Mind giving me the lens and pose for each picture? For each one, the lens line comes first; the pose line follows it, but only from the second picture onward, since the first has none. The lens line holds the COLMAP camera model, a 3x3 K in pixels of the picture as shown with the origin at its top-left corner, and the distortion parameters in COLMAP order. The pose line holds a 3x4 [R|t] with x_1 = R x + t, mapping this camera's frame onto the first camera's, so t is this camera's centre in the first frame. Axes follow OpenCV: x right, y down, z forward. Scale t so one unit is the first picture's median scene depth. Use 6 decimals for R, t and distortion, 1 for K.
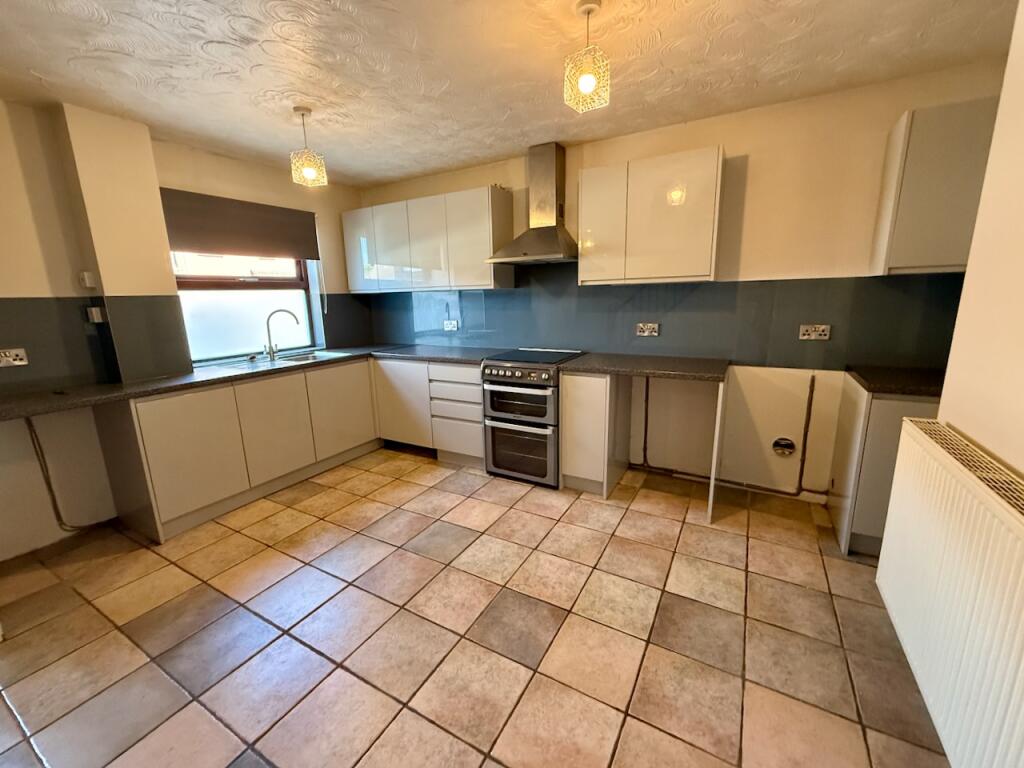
lens RADIAL K [[419.2, 0, 512.0], [0, 419.2, 384.0], [0, 0, 1]] dist [-0.000445, 0.000200]
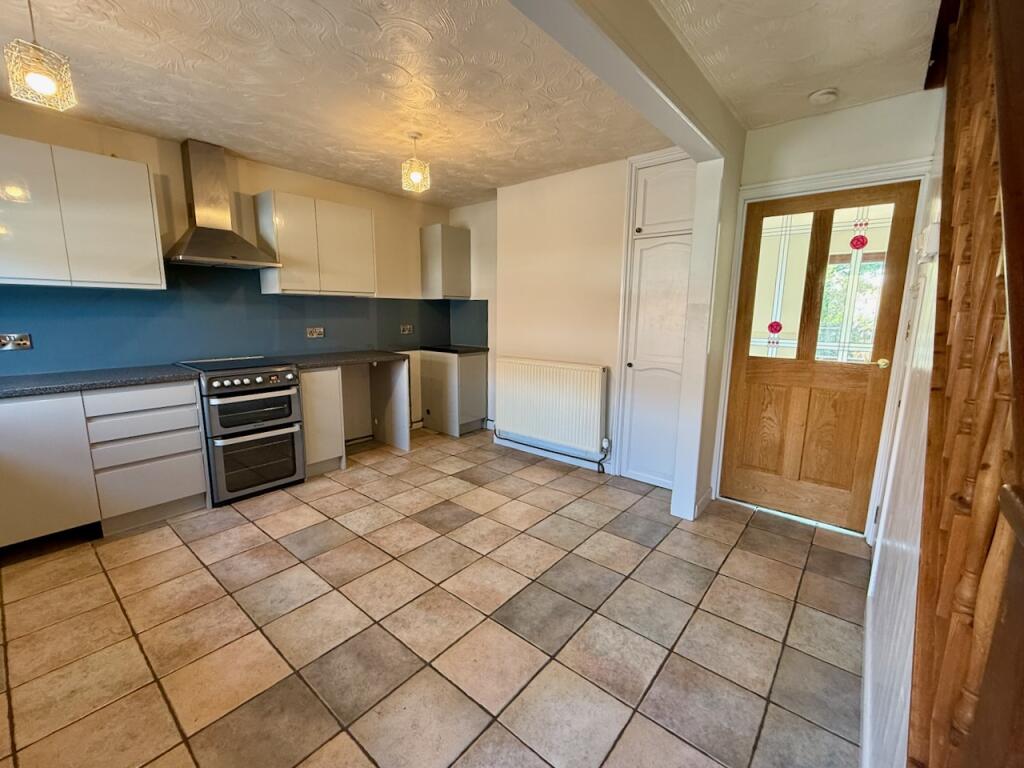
lens RADIAL K [[419.2, 0, 512.0], [0, 419.2, 384.0], [0, 0, 1]] dist [-0.000445, 0.000200]
pose [[0.182263, -0.143812, 0.972676, -0.837020], [0.189667, 0.975809, 0.108735, -0.008594], [-0.964783, 0.164666, 0.205130, 0.234554]]
